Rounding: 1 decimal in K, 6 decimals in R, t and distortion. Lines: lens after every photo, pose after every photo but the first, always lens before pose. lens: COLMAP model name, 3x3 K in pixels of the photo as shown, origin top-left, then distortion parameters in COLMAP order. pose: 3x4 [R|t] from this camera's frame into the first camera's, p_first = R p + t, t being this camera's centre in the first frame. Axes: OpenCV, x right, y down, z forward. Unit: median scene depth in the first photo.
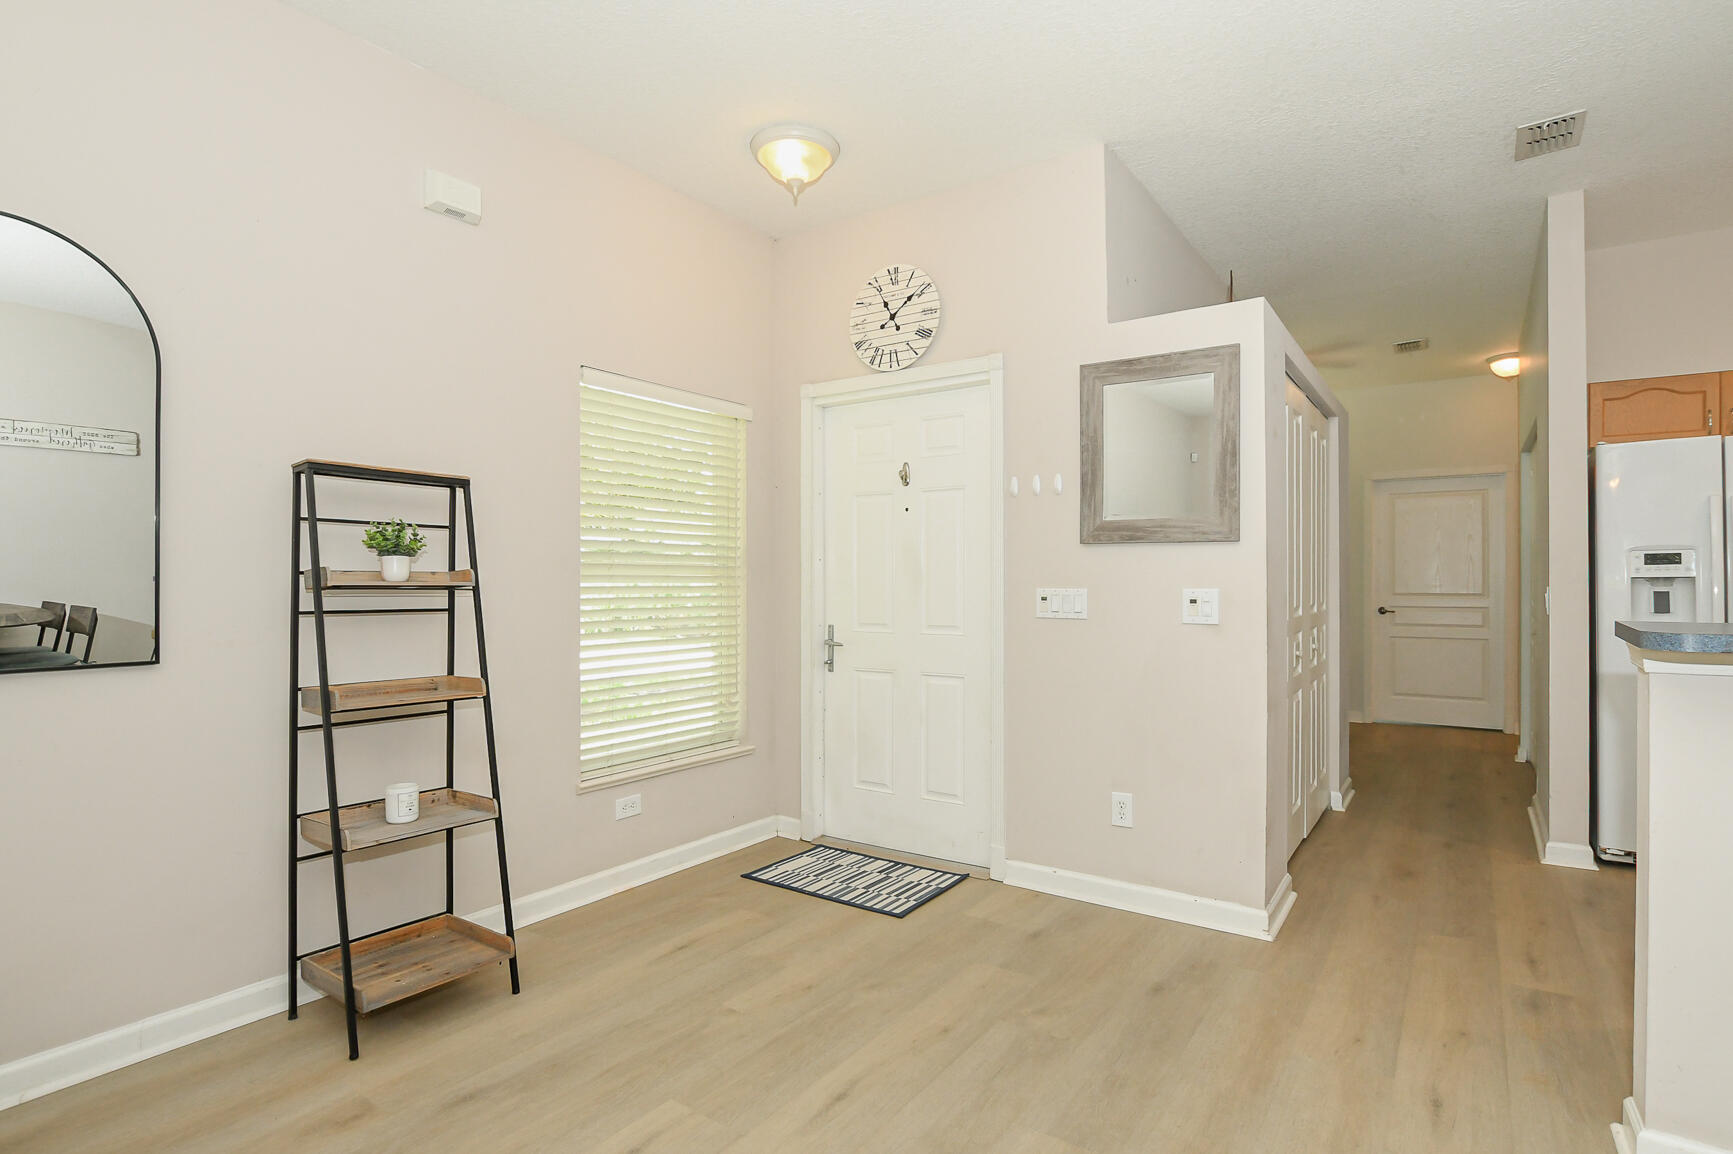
lens RADIAL K [[863.3, 0, 866.5], [0, 863.3, 577.0], [0, 0, 1]] dist [-0.030064, 0.000178]
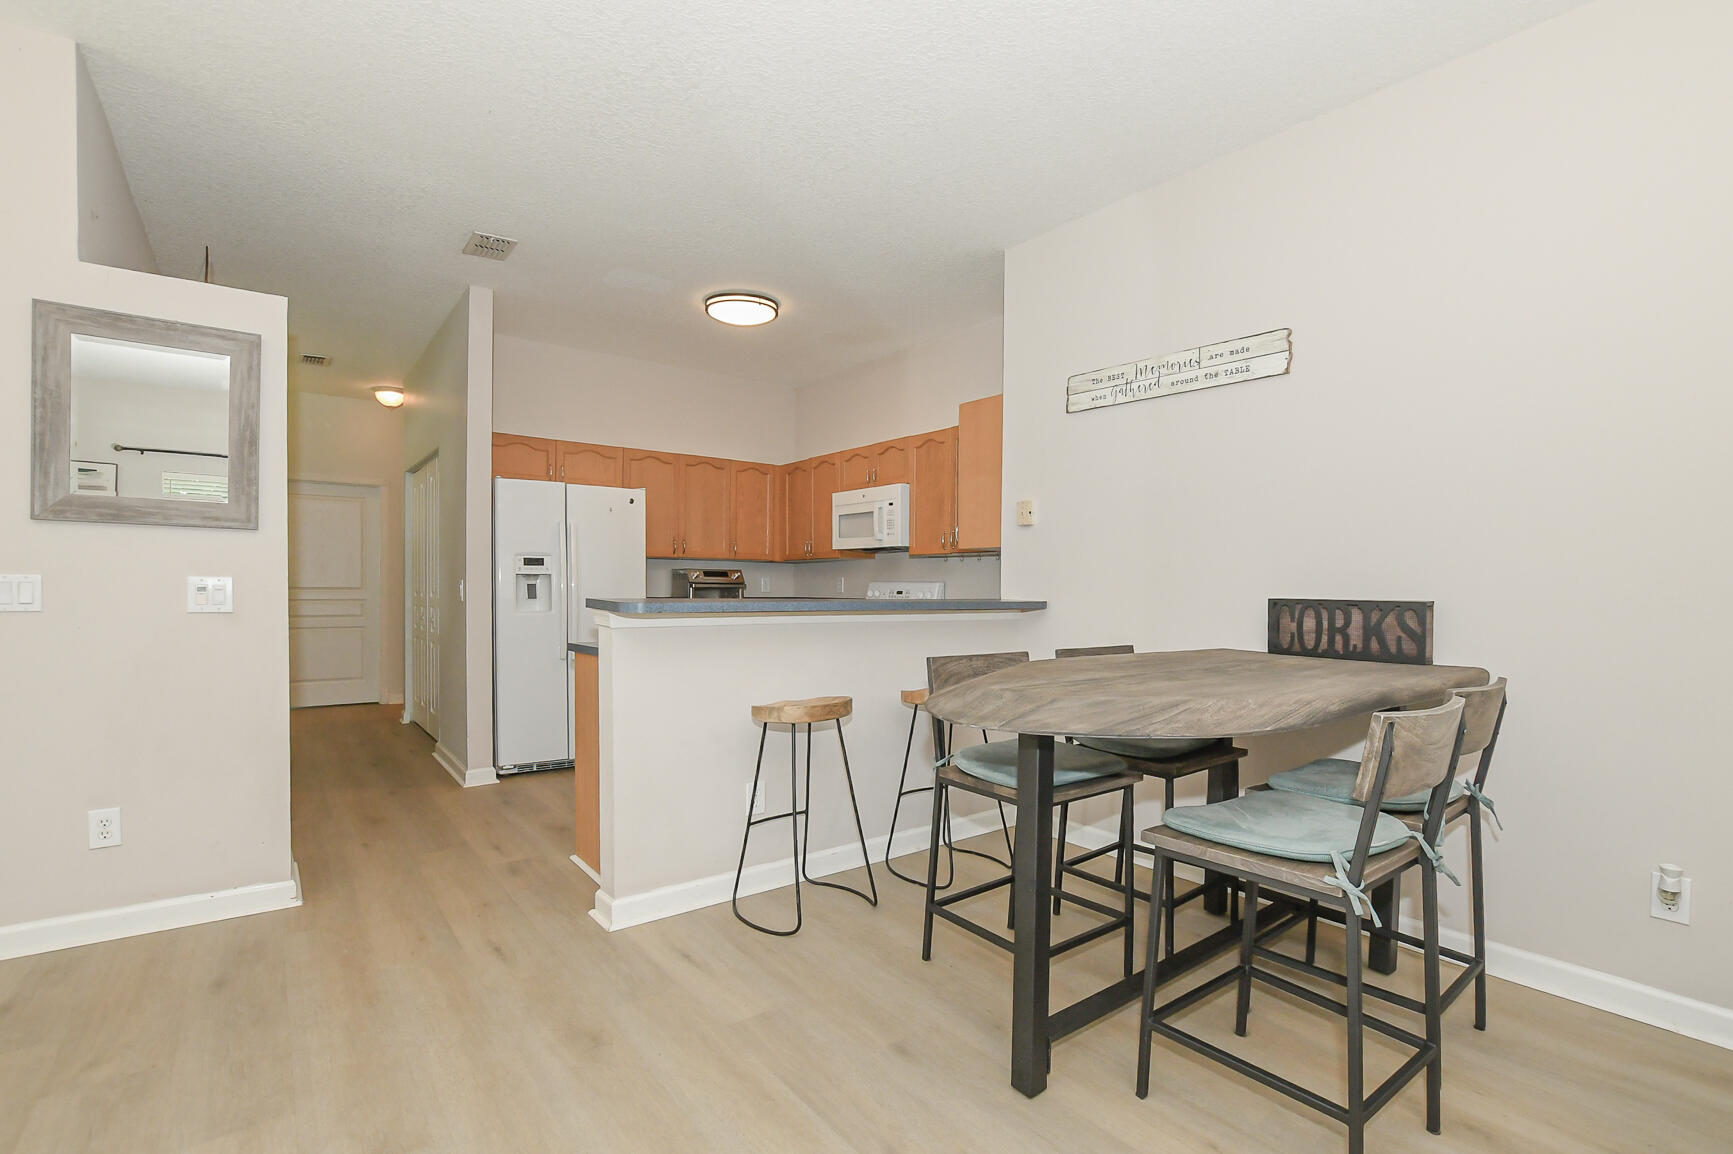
lens RADIAL K [[799.0, 0, 867.9], [0, 799.0, 603.6], [0, 0, 1]] dist [-0.021086, -0.000475]
pose [[0.297388, -0.016429, 0.954615, -0.213884], [-0.016477, 0.999615, 0.022337, 0.011158], [-0.954614, -0.022372, 0.297003, 0.025881]]
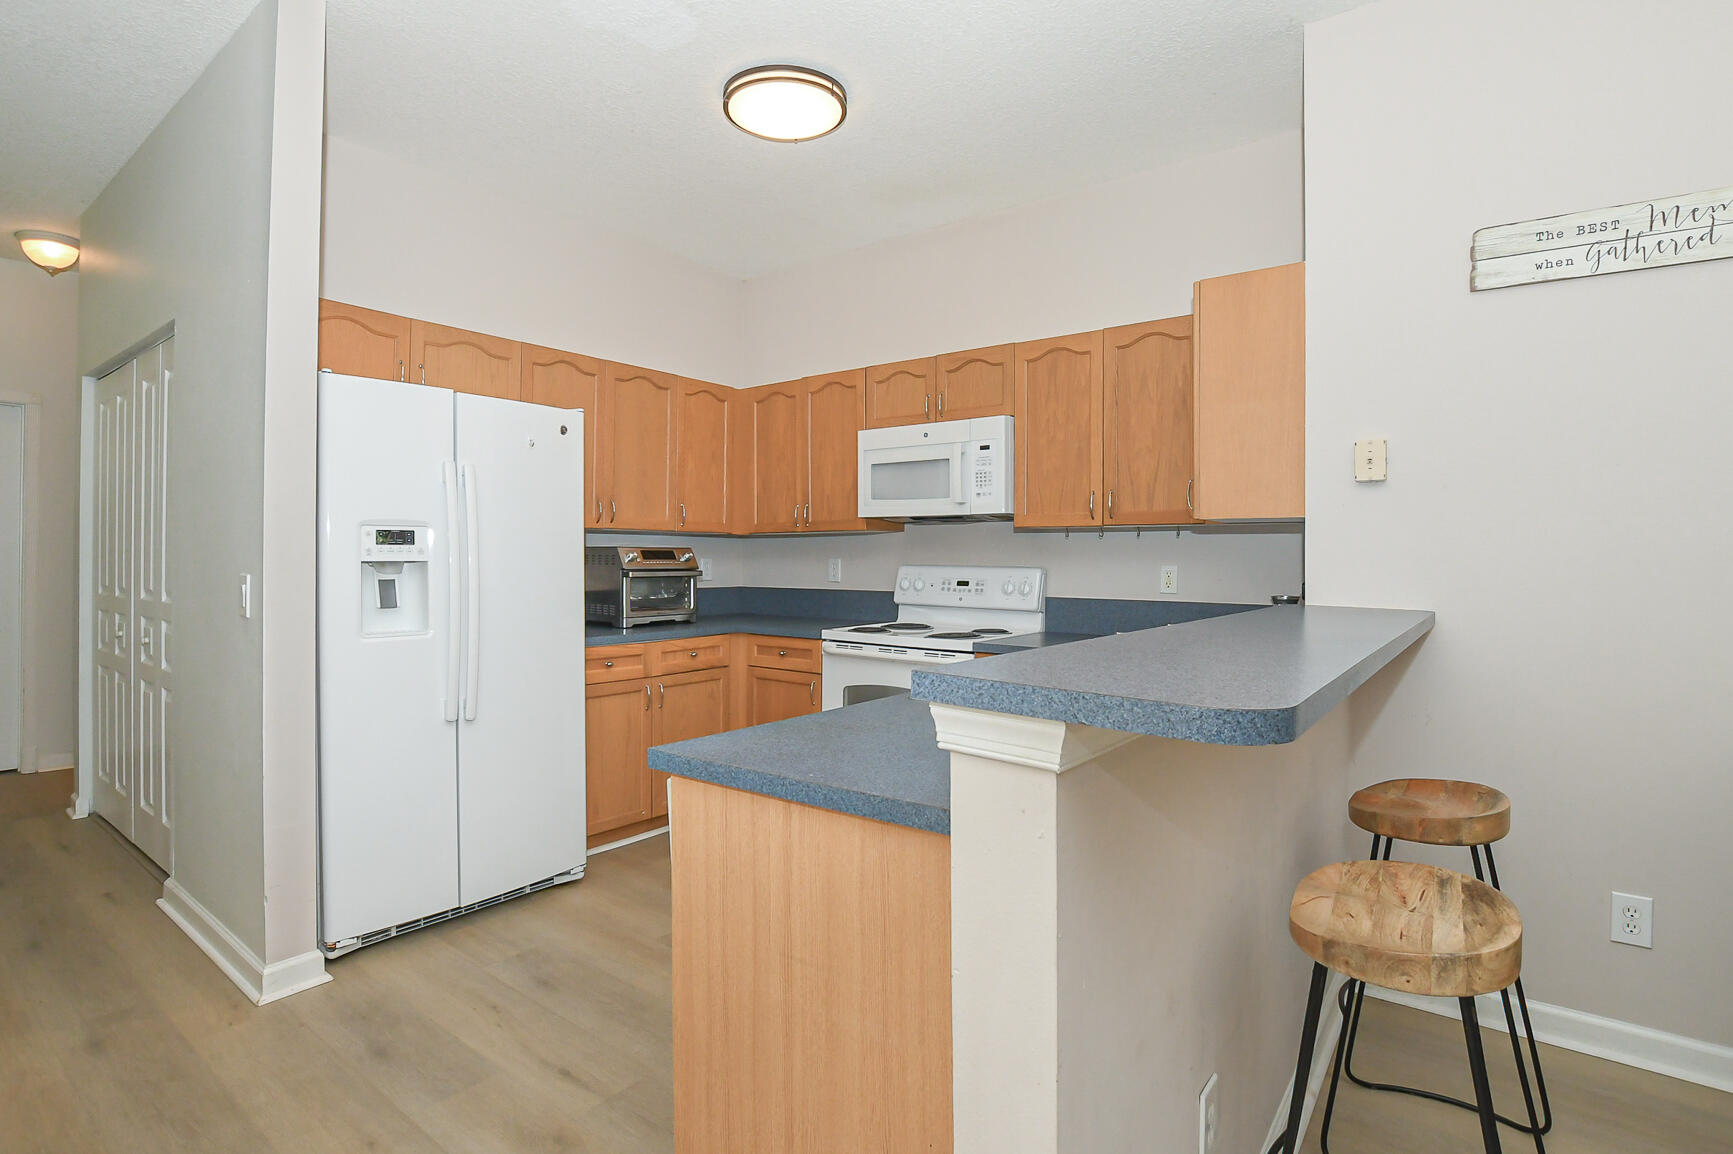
lens RADIAL K [[863.5, 0, 832.8], [0, 863.5, 556.7], [0, 0, 1]] dist [-0.025073, 0.000832]
pose [[0.066197, 0.002997, 0.997802, 0.193840], [-0.012819, 0.999916, -0.002153, -0.007367], [-0.997724, -0.012649, 0.066230, 0.556952]]
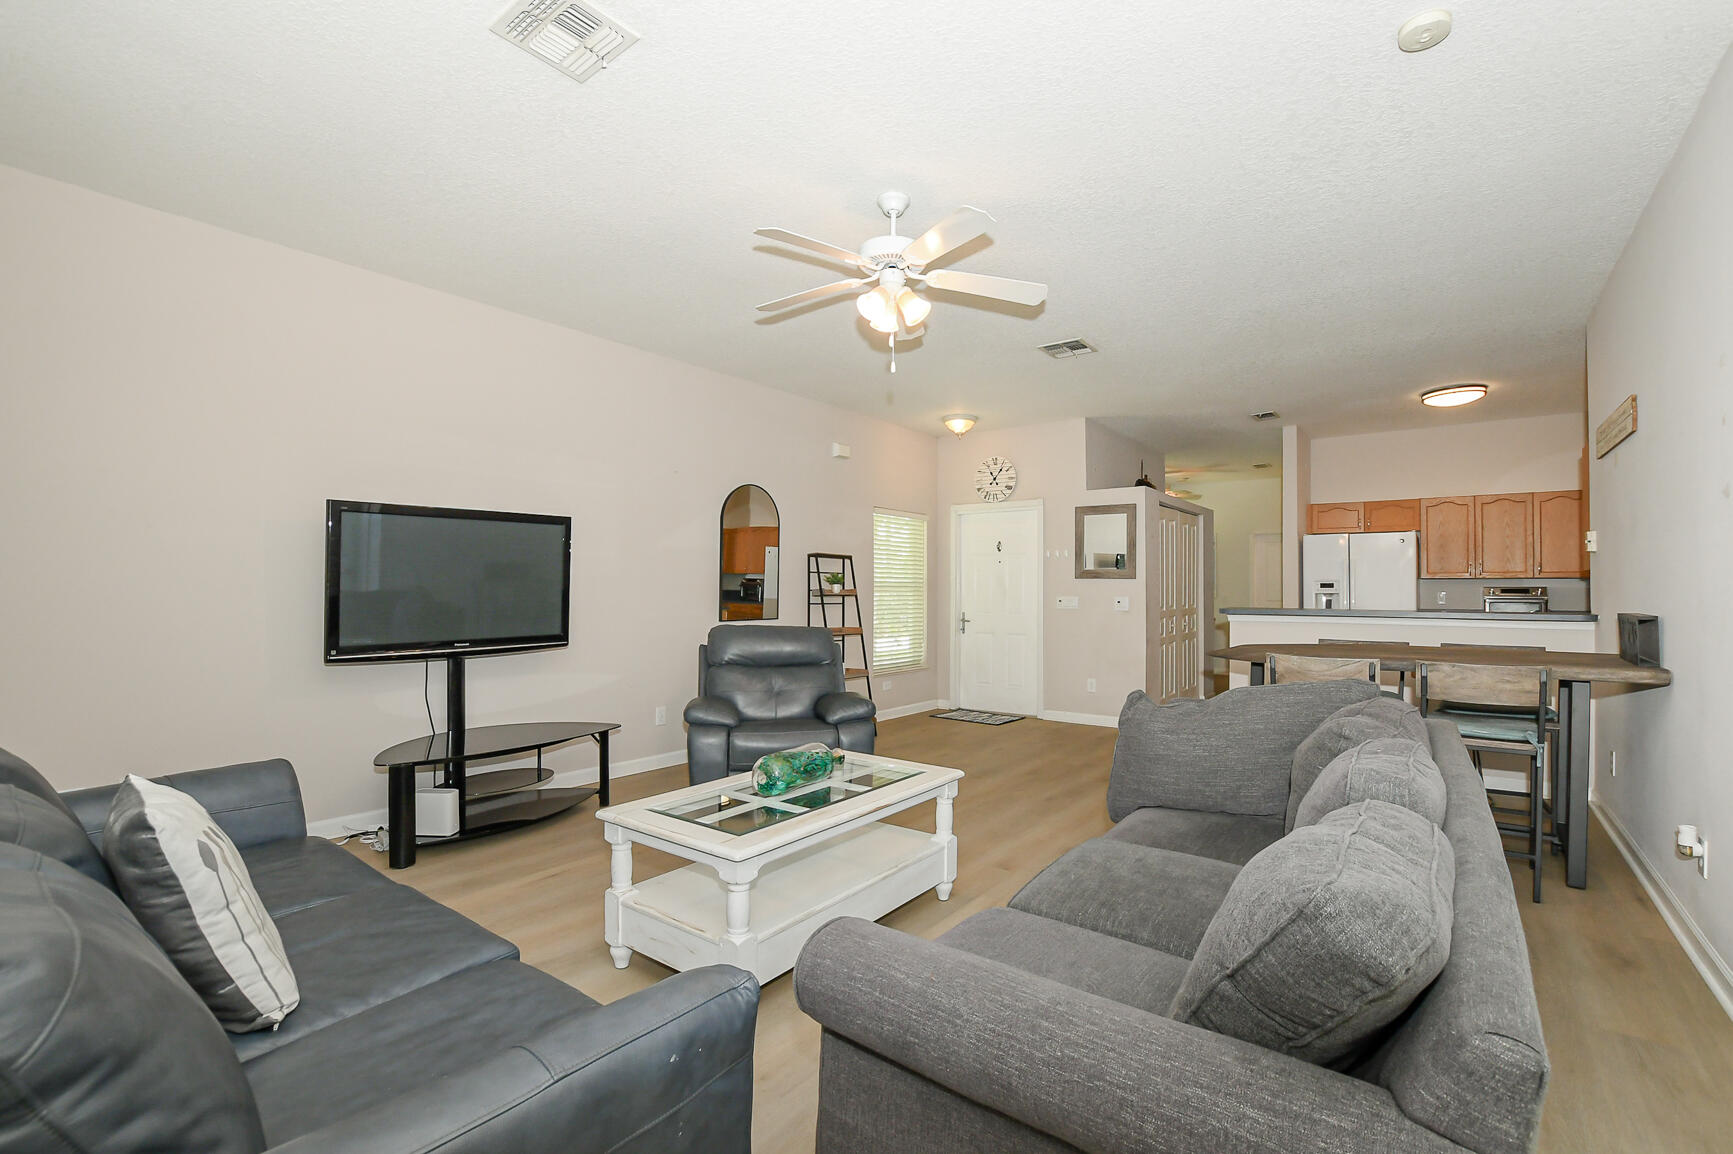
lens RADIAL K [[755.3, 0, 866.5], [0, 755.3, 577.0], [0, 0, 1]] dist [-0.036369, -0.000009]
pose [[0.998787, 0.004940, -0.048996, -0.236032], [-0.005413, 0.999940, -0.009519, -0.019042], [0.048946, 0.009773, 0.998754, -1.152821]]
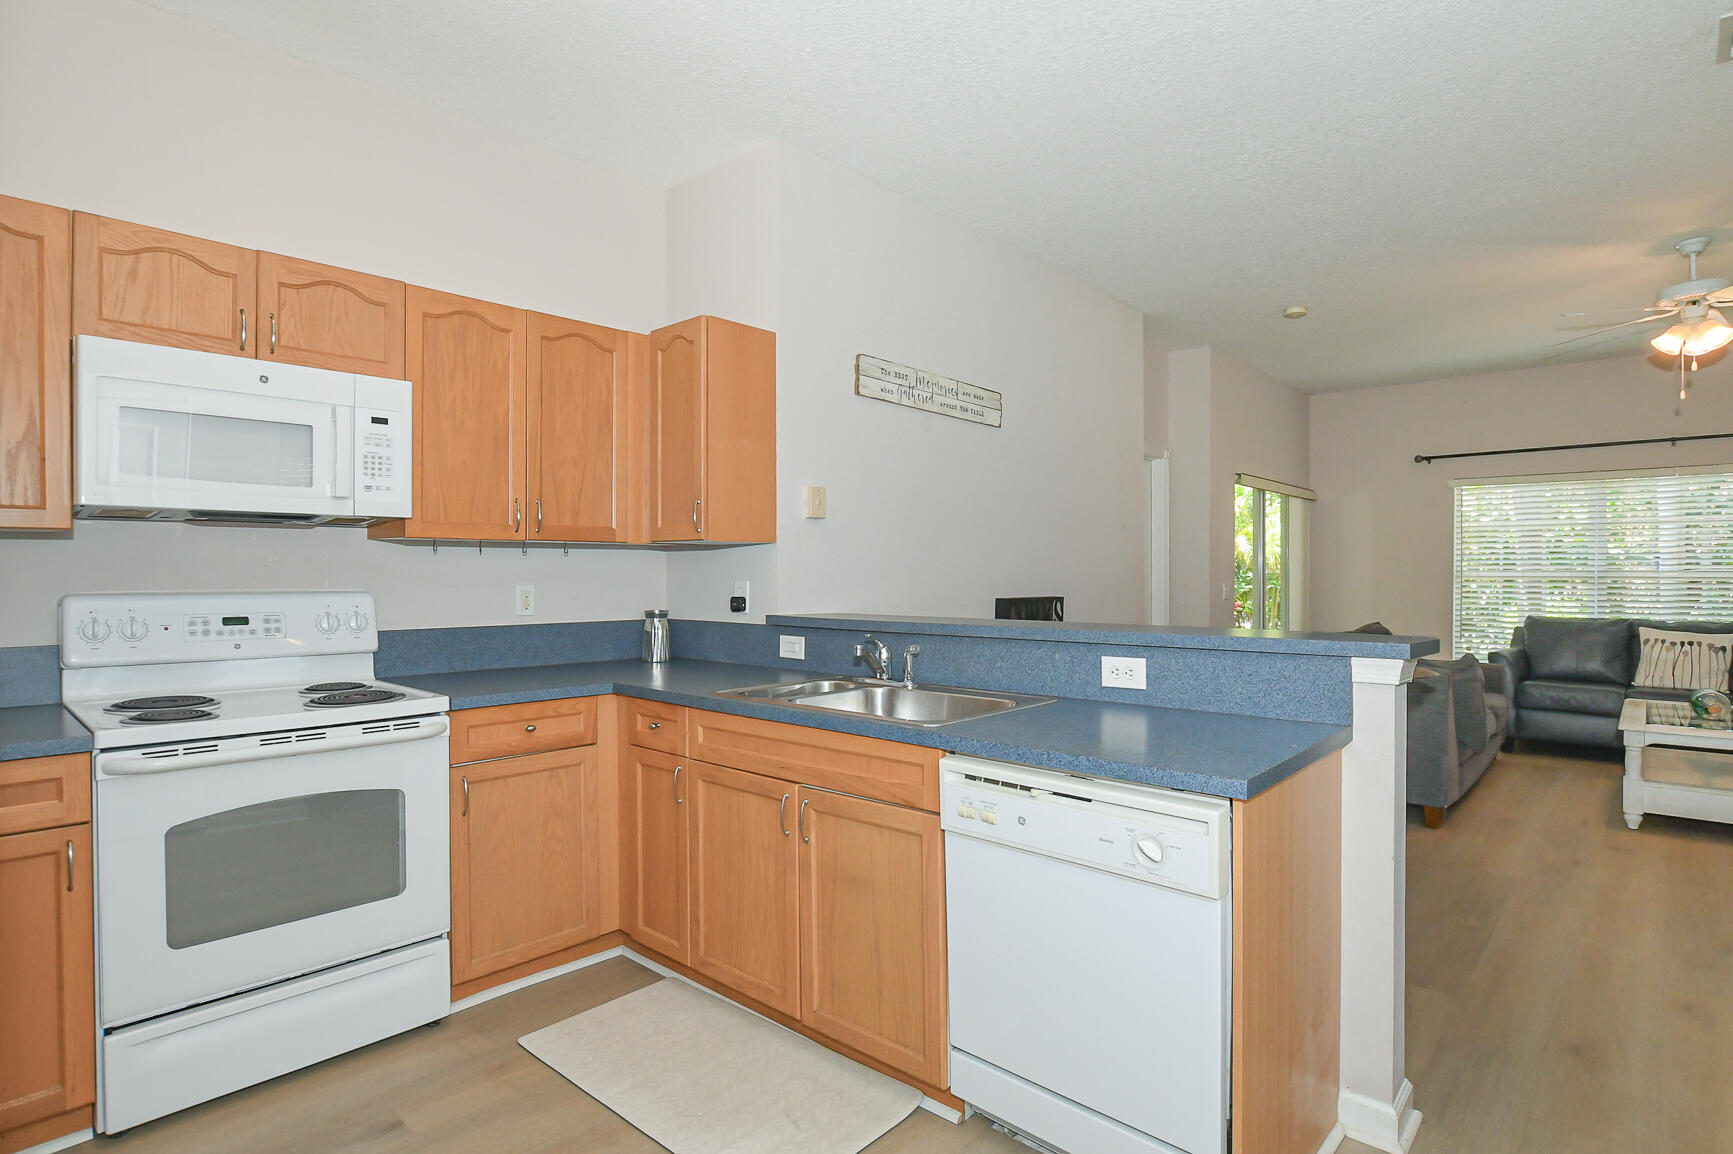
lens RADIAL K [[906.5, 0, 866.5], [0, 906.5, 577.0], [0, 0, 1]] dist [-0.017712, -0.000663]
pose [[-0.991039, 0.002716, 0.133544, 0.751806], [0.002364, 0.999993, -0.002795, -0.010094], [-0.133551, -0.002454, -0.991039, 1.146917]]
